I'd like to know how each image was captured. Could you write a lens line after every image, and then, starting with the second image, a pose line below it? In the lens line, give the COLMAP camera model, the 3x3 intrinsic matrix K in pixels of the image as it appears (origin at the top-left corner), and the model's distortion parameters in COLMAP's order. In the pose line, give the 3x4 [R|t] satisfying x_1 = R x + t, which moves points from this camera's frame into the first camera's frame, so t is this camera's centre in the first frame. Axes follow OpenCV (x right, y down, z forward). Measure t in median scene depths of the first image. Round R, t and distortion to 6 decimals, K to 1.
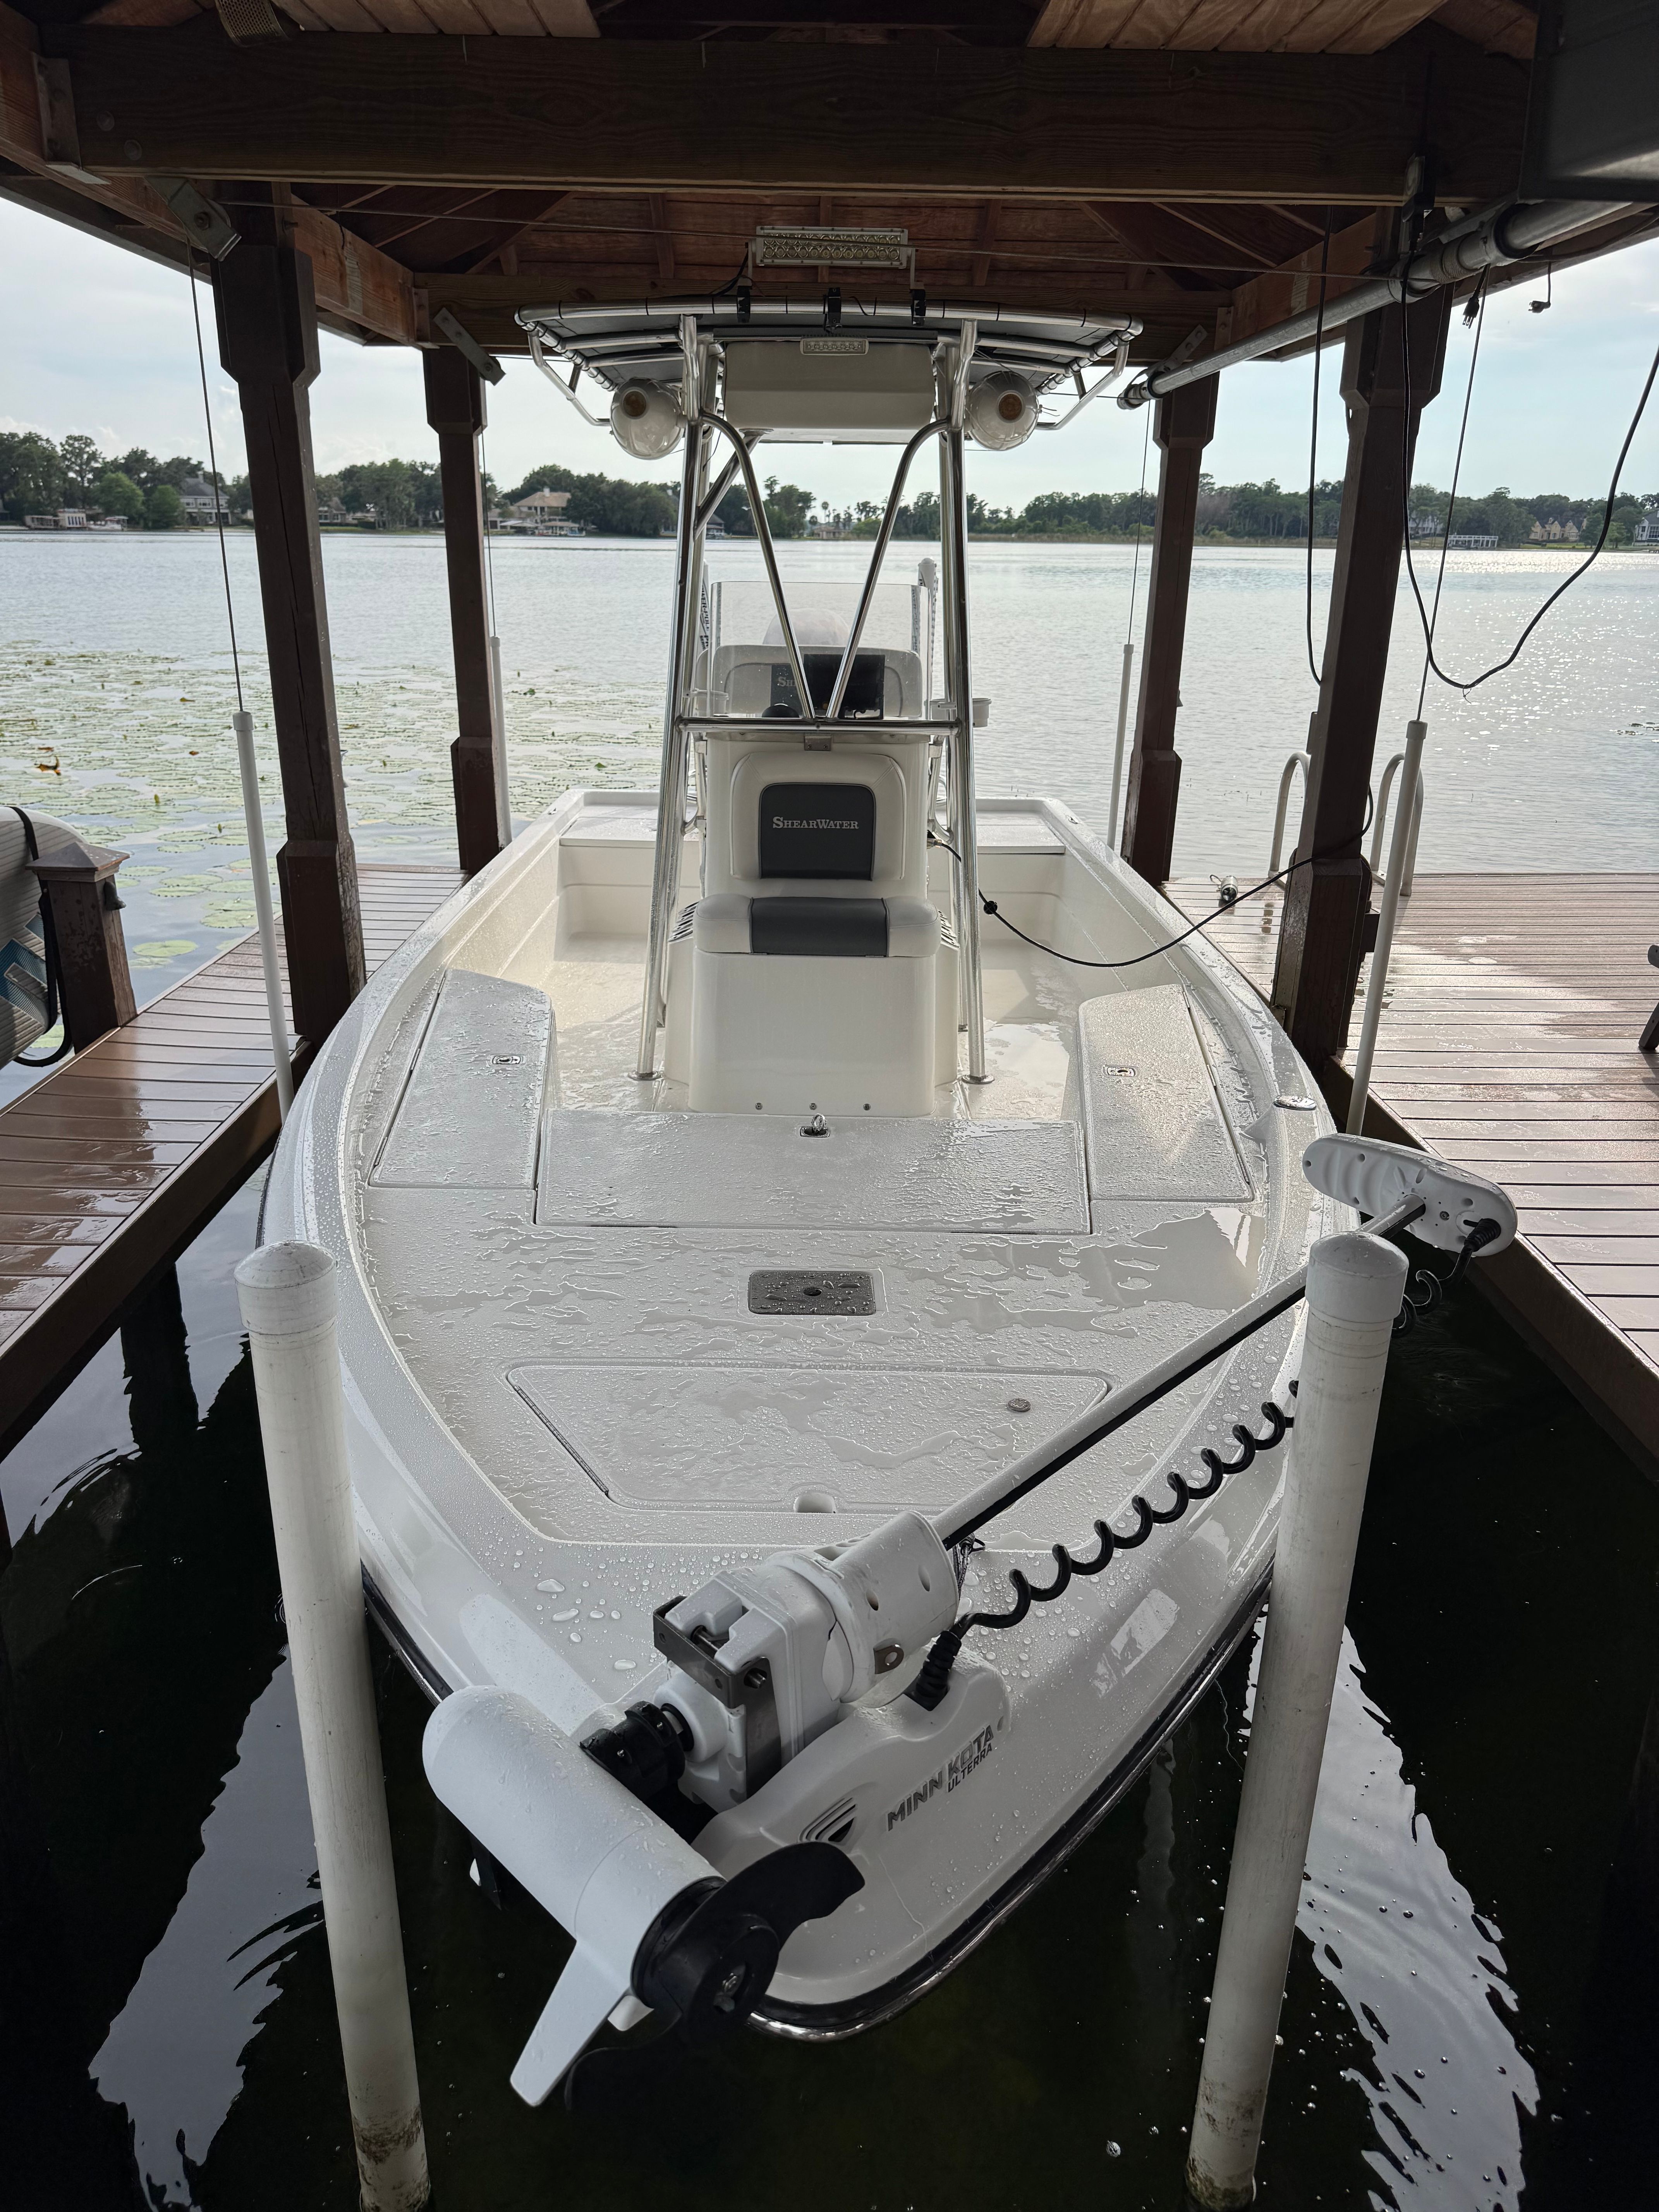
lens RADIAL K [[1524.9, 0, 816.7], [0, 1524.9, 1108.7], [0, 0, 1]] dist [0.076182, -0.204224]
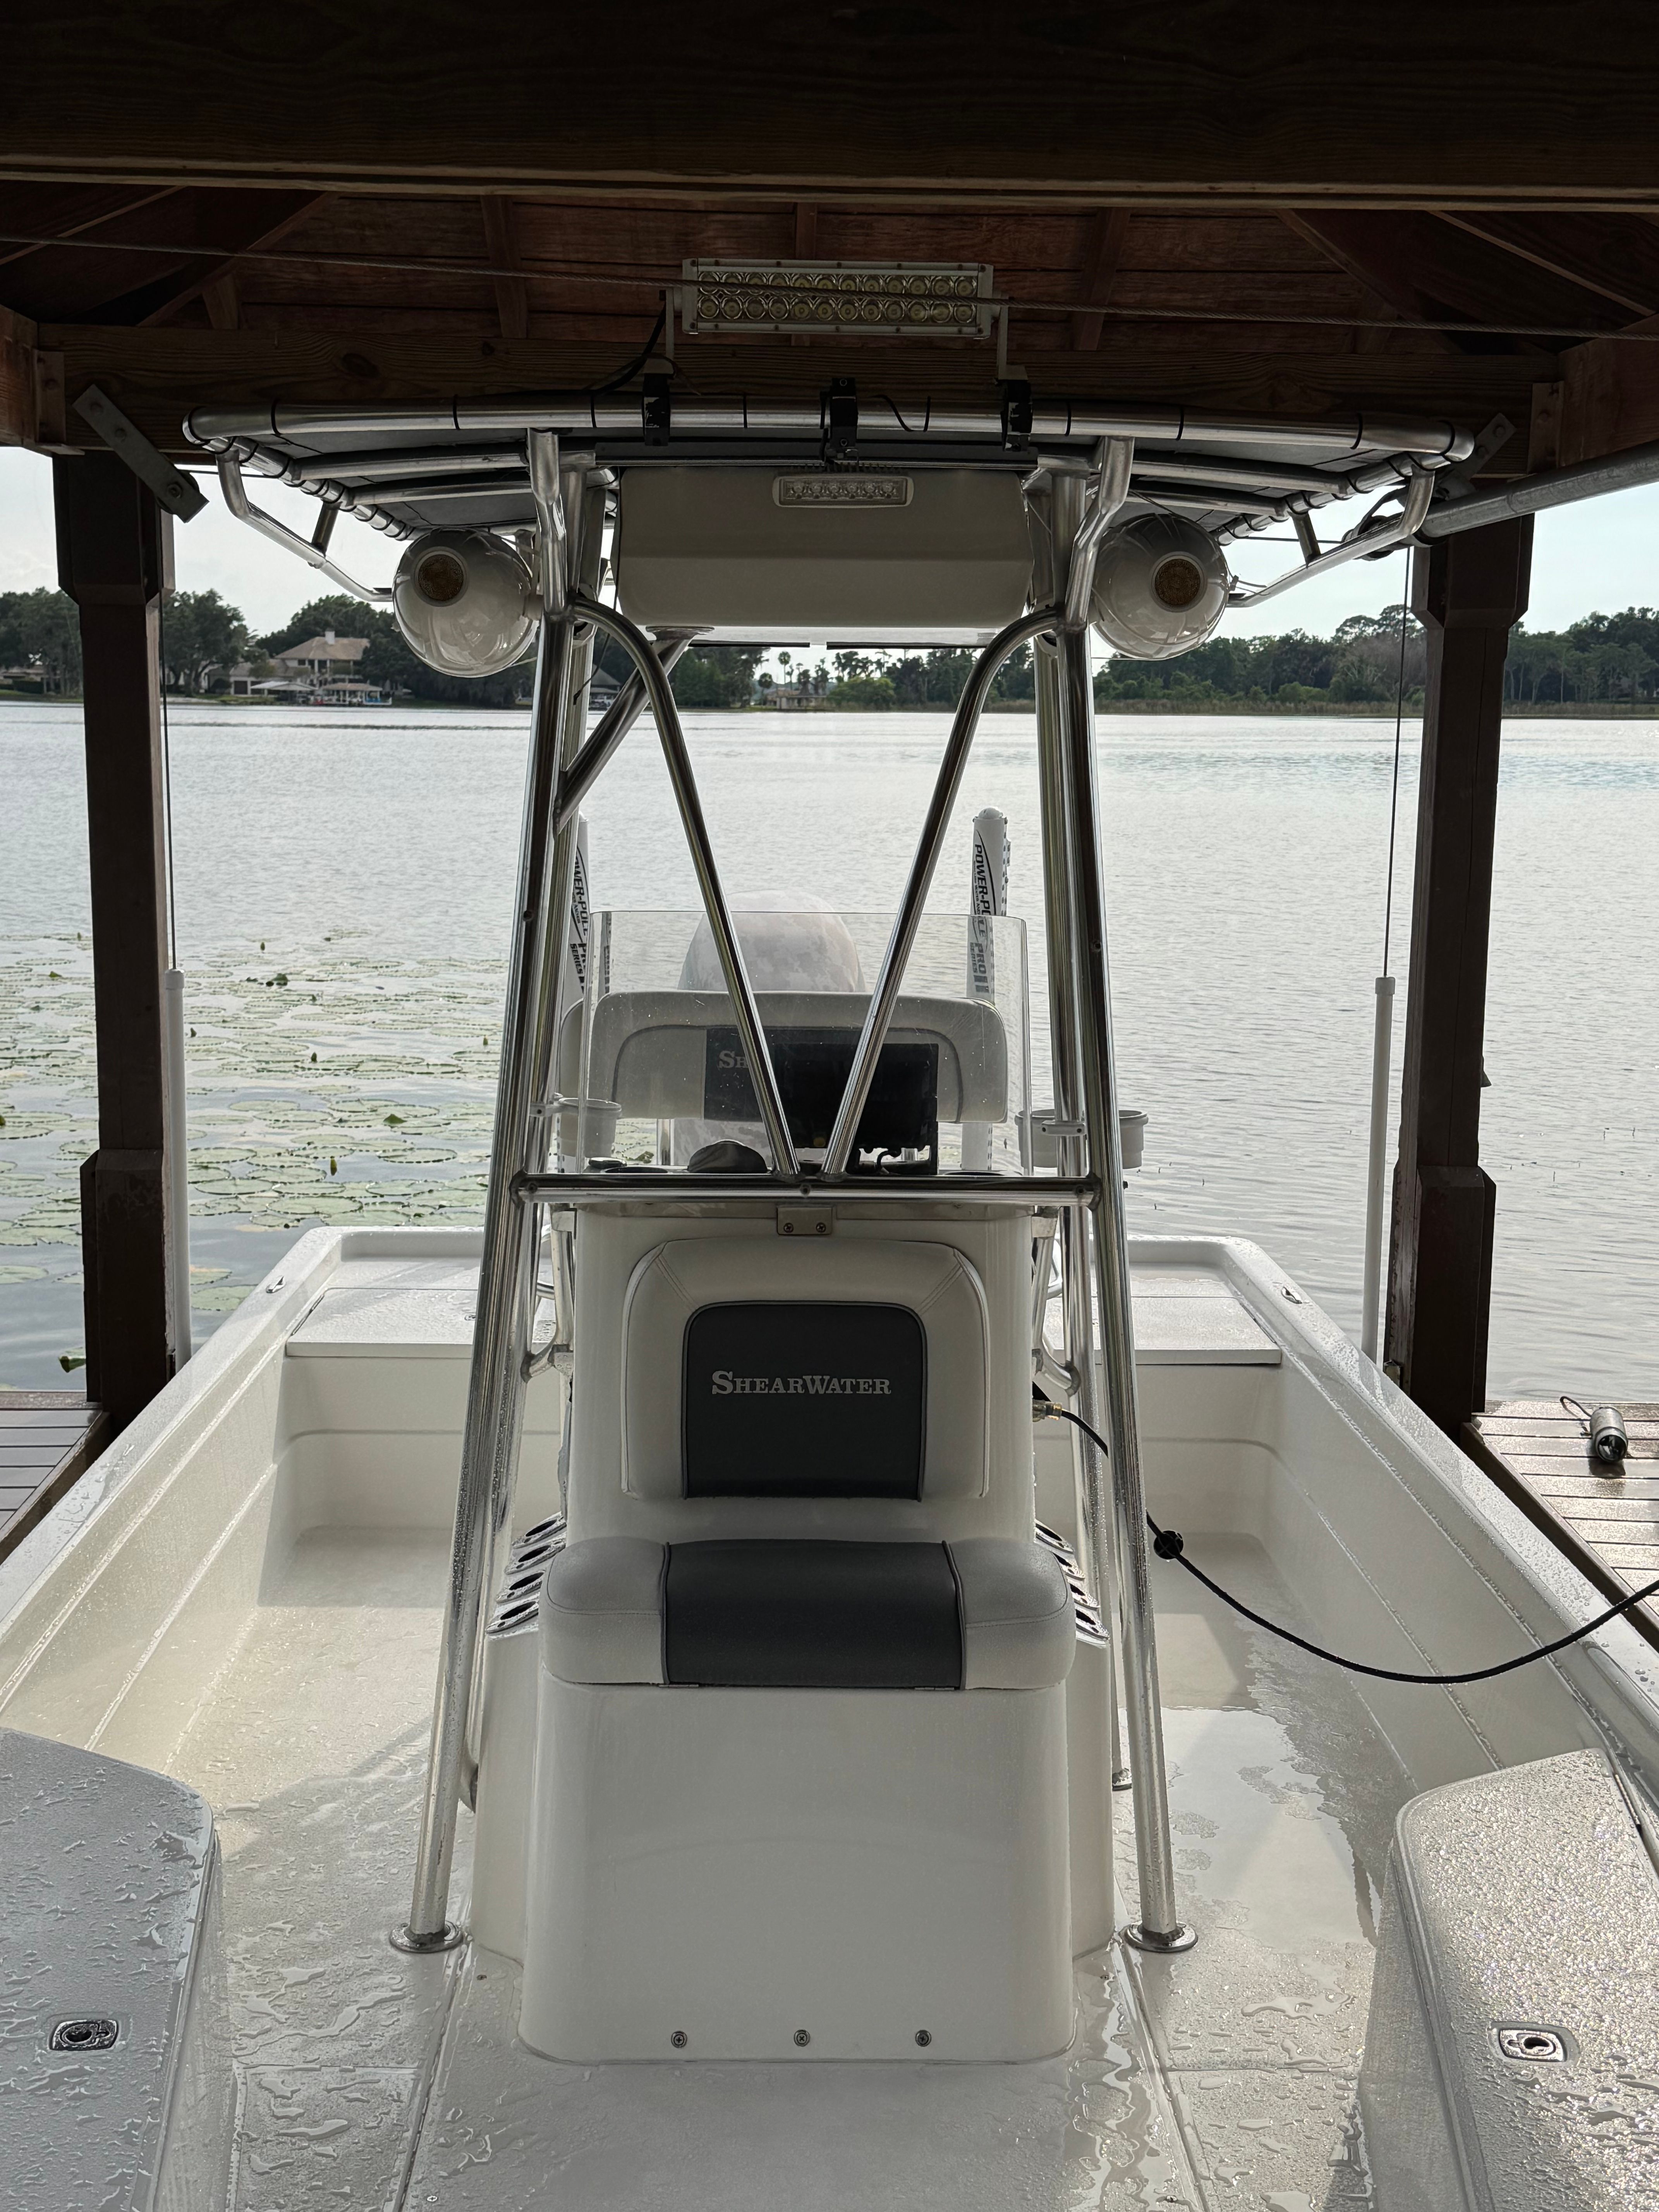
lens RADIAL K [[2662.3, 0, 833.8], [0, 2662.3, 1023.0], [0, 0, 1]] dist [0.072041, -0.013691]
pose [[0.999724, -0.006029, 0.022709, -0.008271], [0.011230, 0.971588, -0.236412, -0.094552], [-0.020638, 0.236601, 0.971388, 0.155566]]
